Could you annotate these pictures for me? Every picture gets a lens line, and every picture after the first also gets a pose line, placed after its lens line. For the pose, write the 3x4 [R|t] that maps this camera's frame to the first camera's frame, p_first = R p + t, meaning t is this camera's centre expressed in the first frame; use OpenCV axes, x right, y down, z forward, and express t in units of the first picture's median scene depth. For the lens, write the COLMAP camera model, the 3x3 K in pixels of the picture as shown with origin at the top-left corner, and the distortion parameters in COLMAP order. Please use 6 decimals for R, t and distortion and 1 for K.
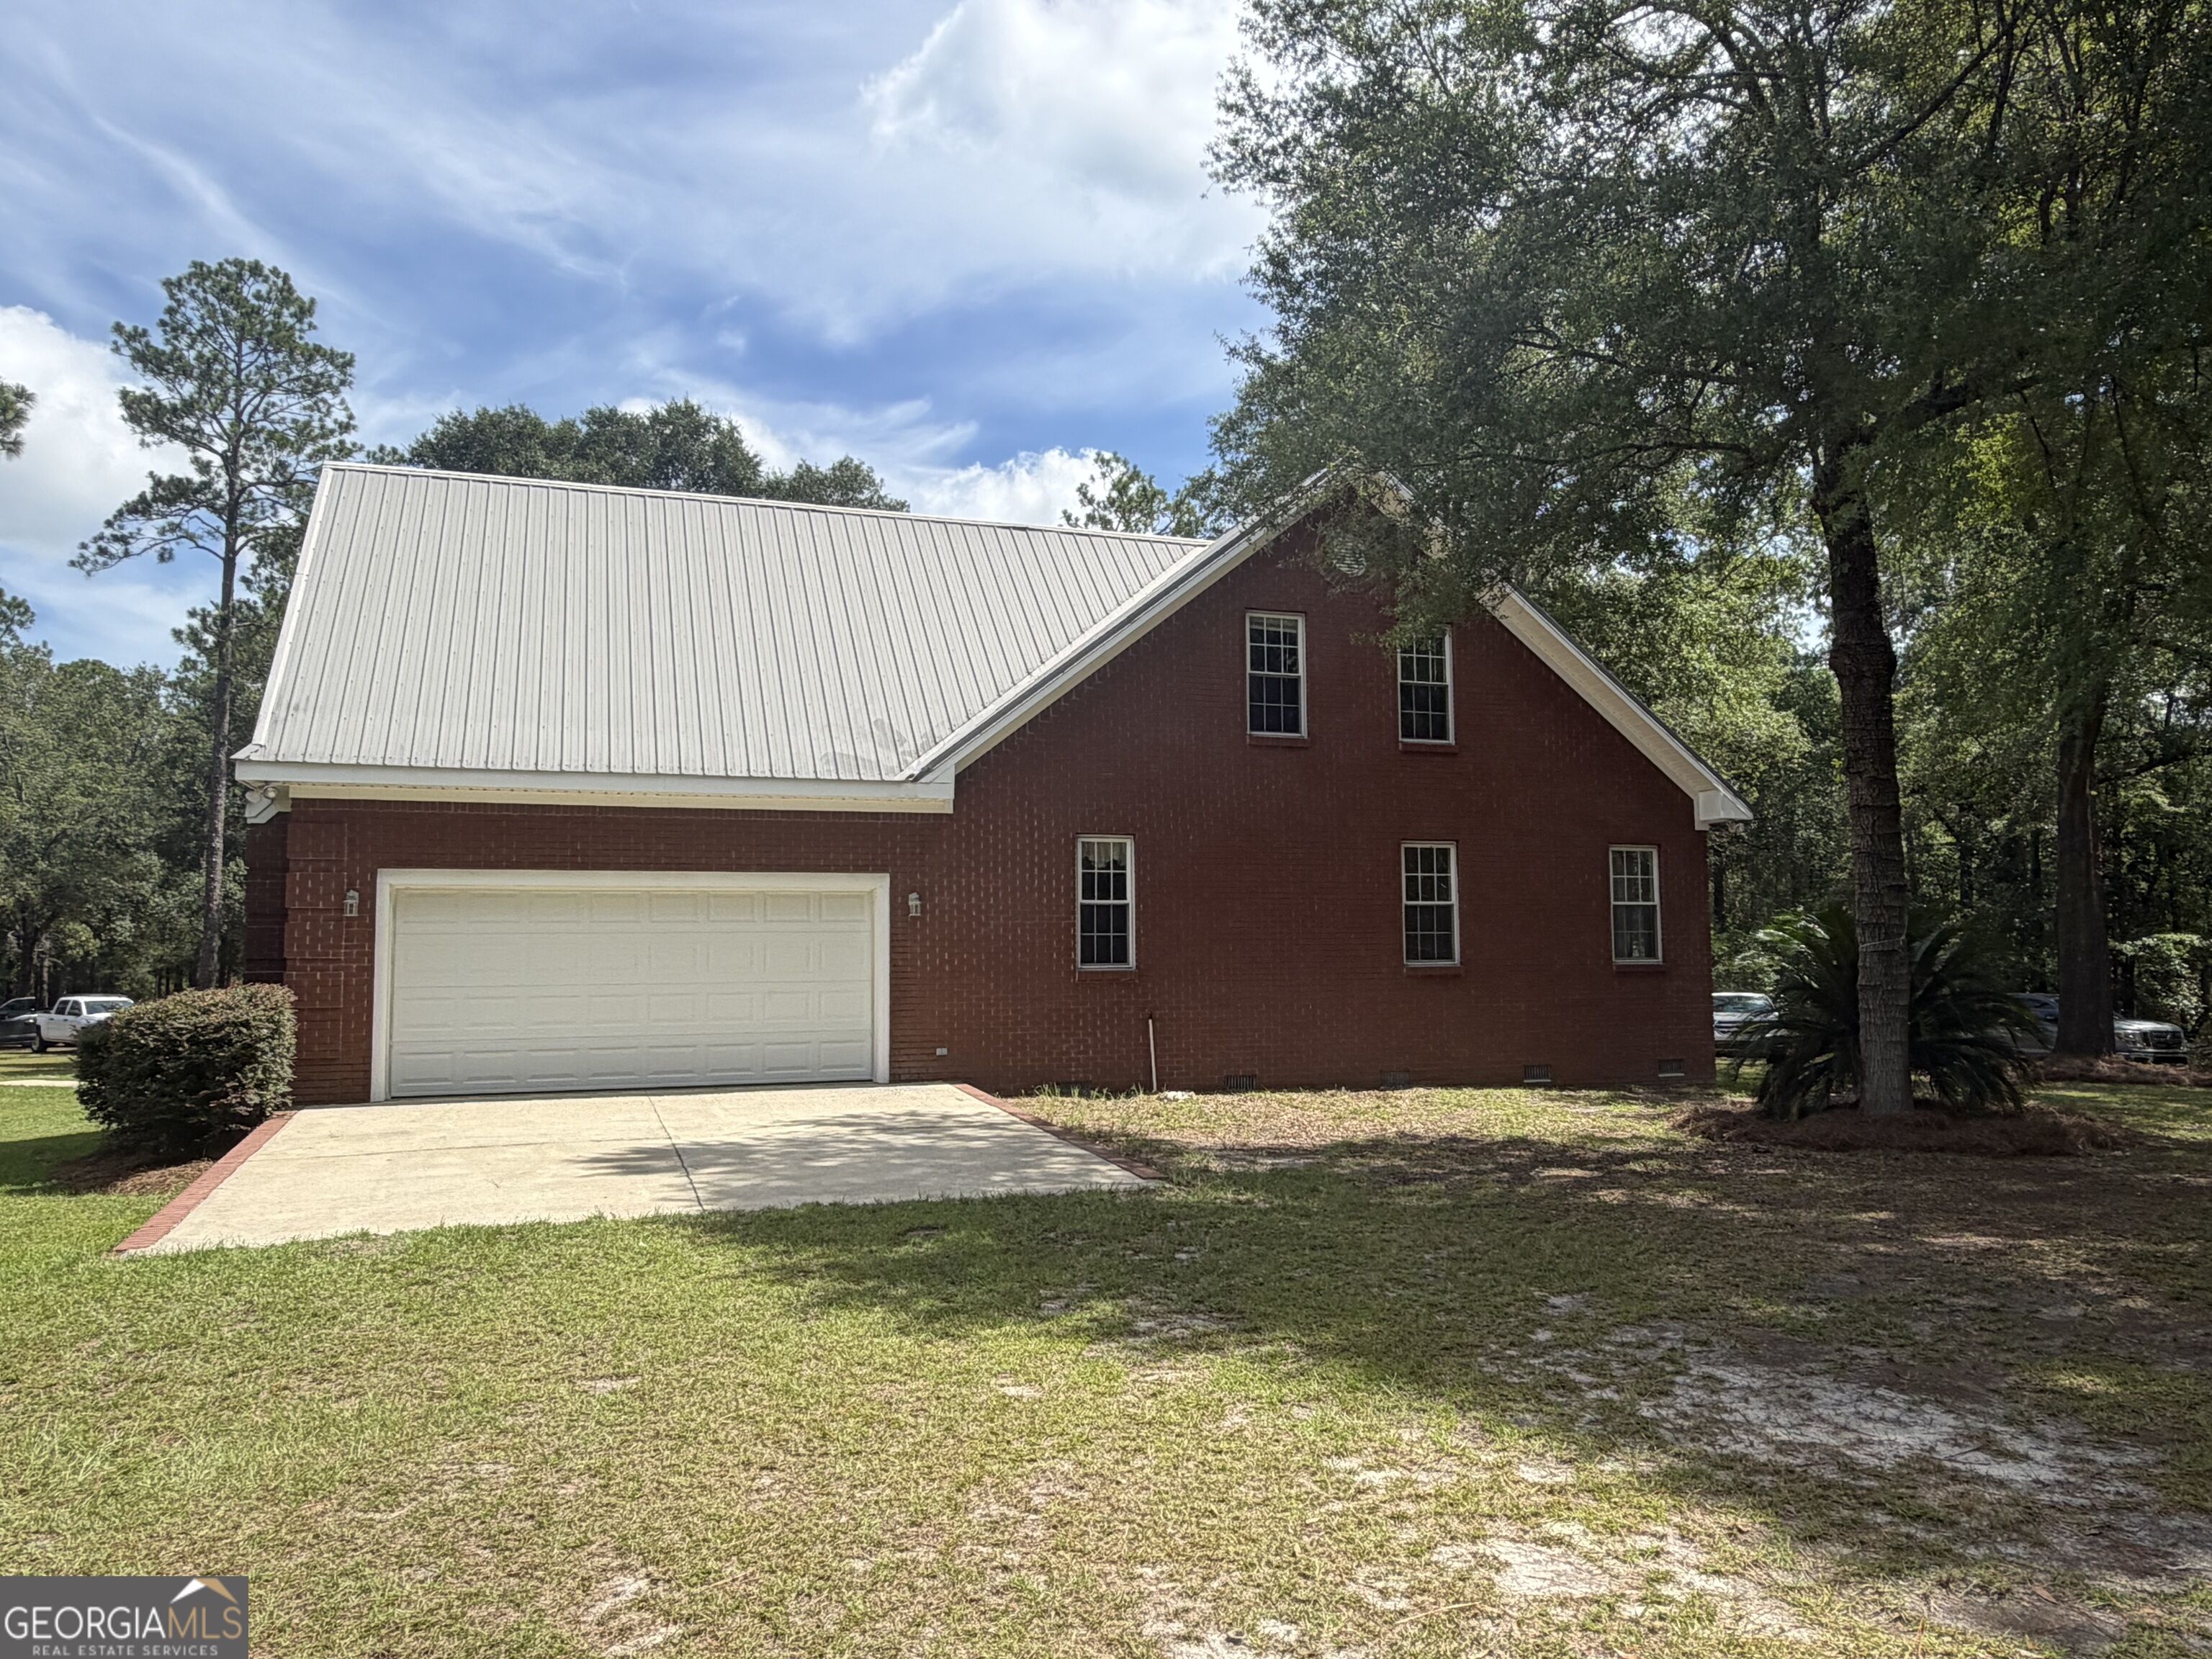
lens RADIAL K [[1533.6, 0, 1105.9], [0, 1533.6, 827.9], [0, 0, 1]] dist [-0.003196, -0.000141]
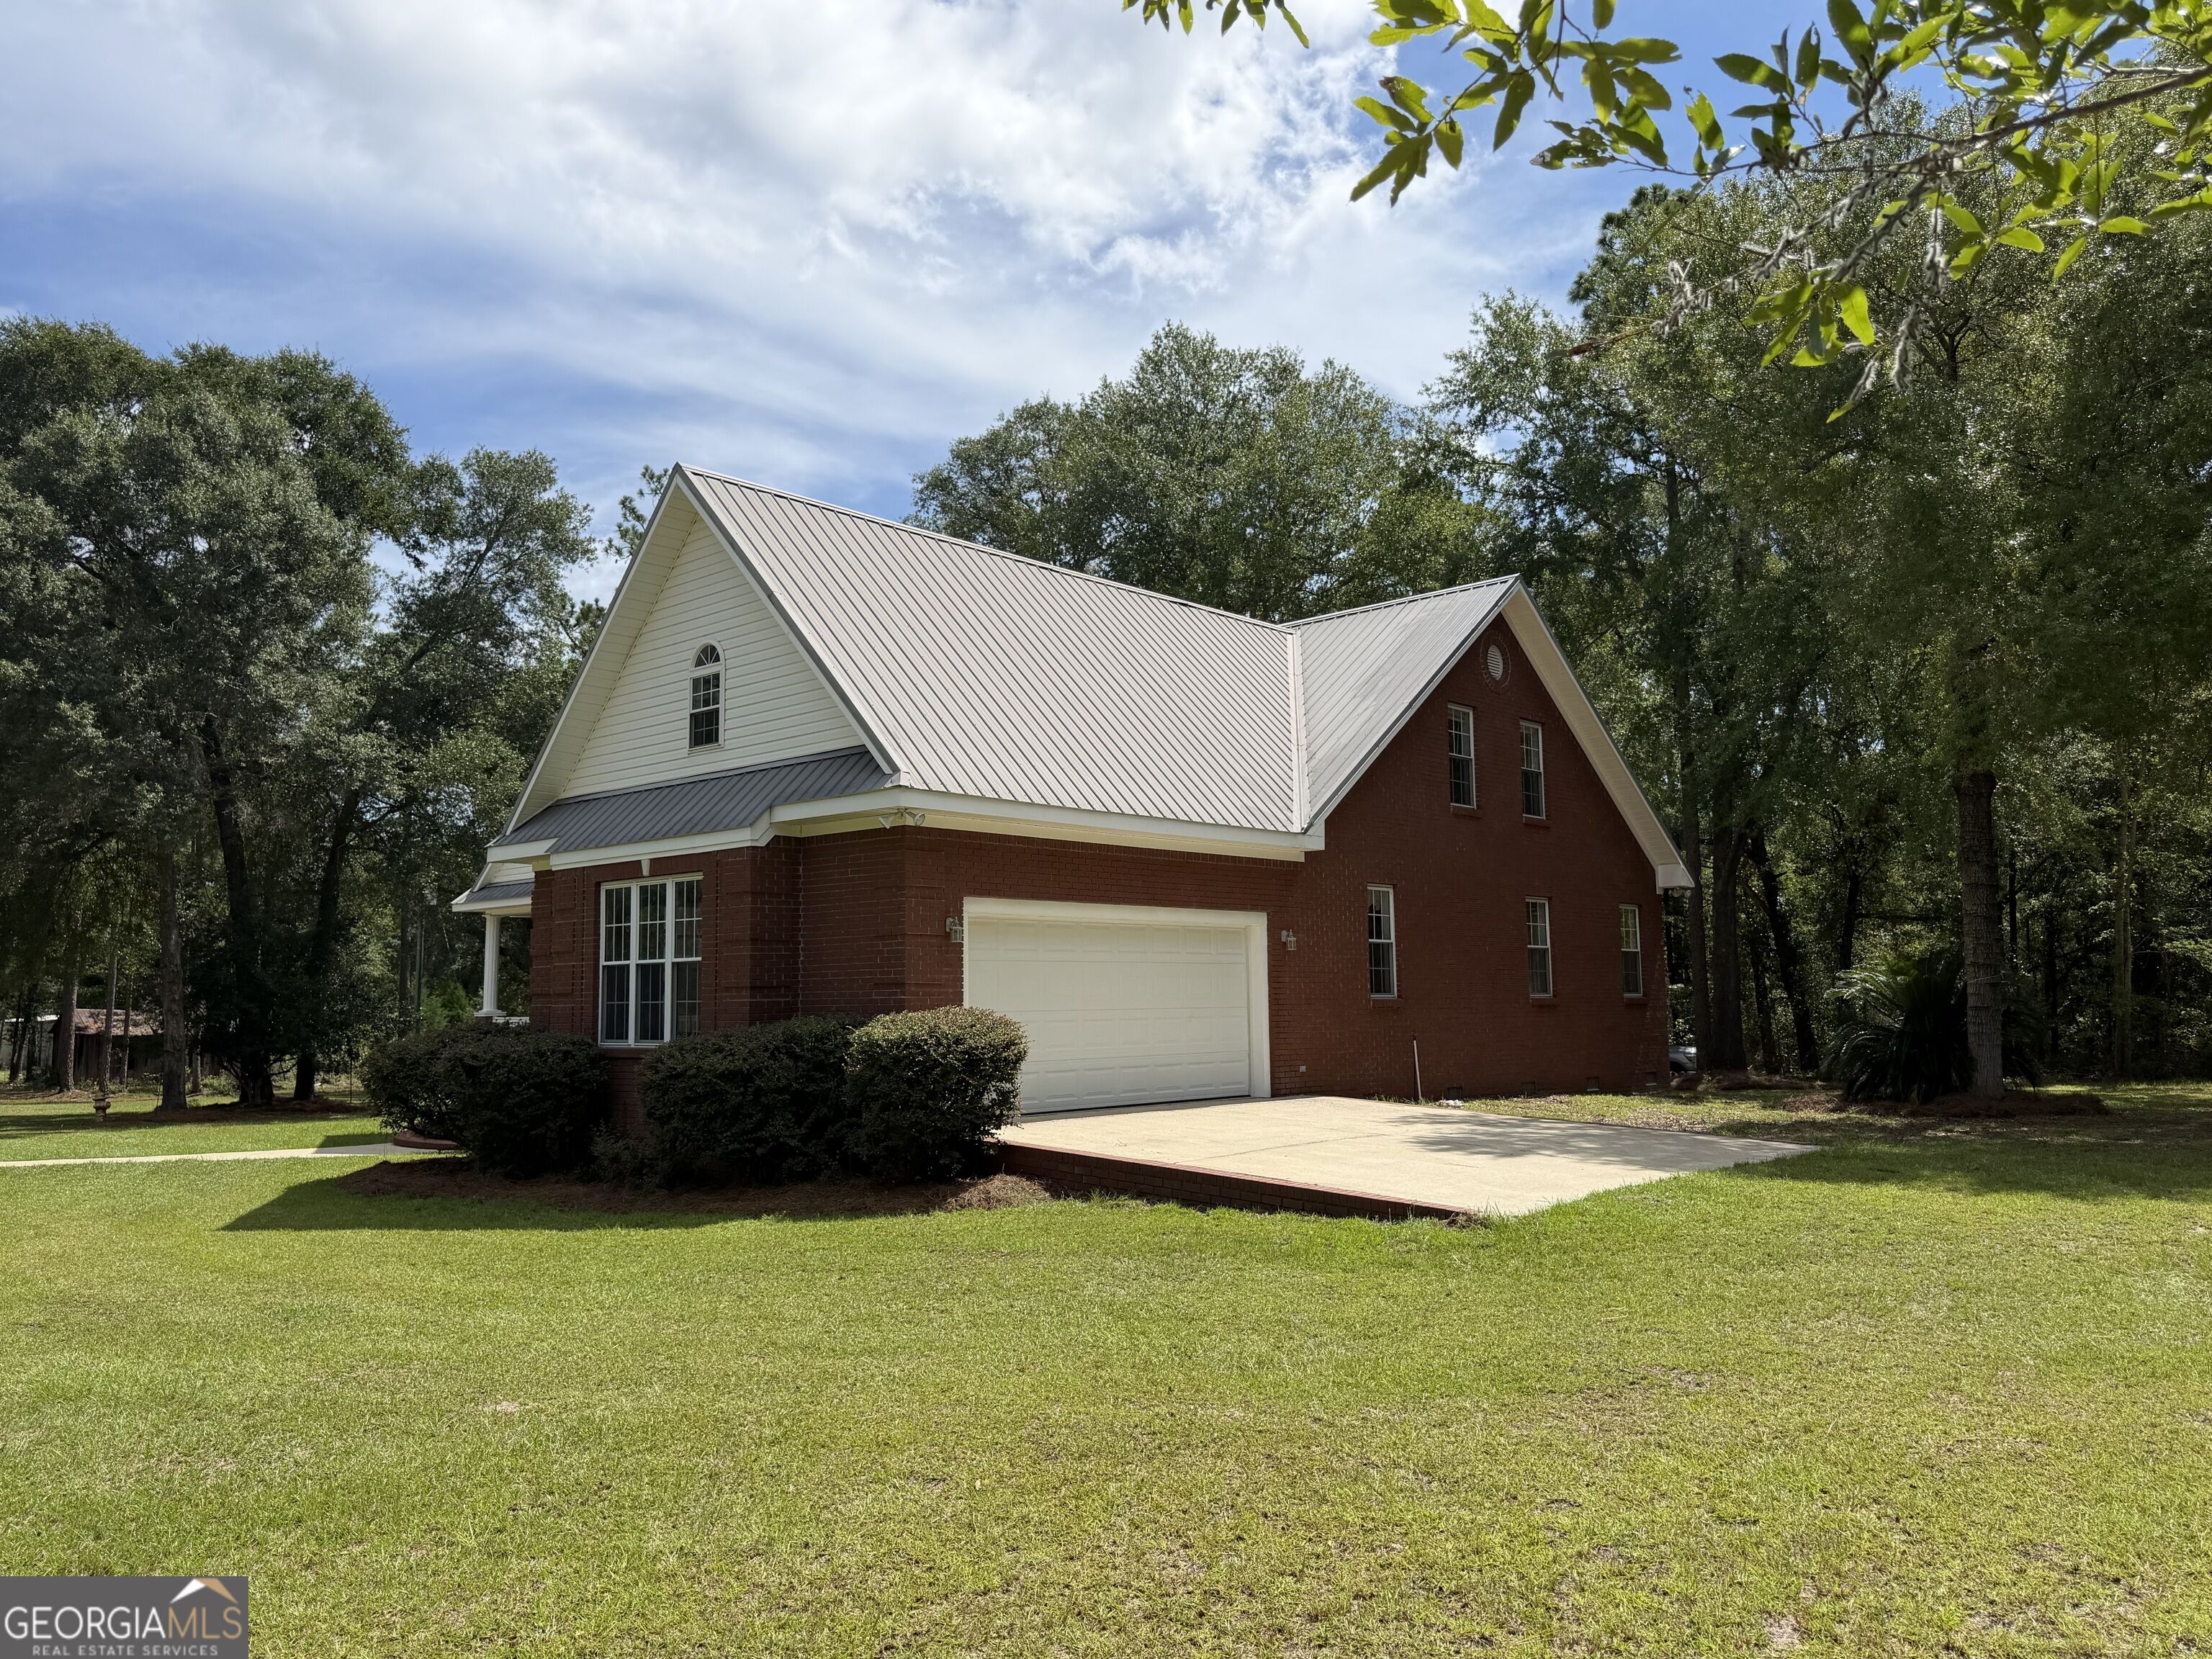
lens RADIAL K [[1635.1, 0, 1106.5], [0, 1635.1, 831.3], [0, 0, 1]] dist [0.026799, 0.000637]
pose [[0.890388, 0.044733, 0.452999, -0.771391], [-0.031068, 0.998811, -0.037567, 0.018327], [-0.454141, 0.019375, 0.890719, -0.027782]]
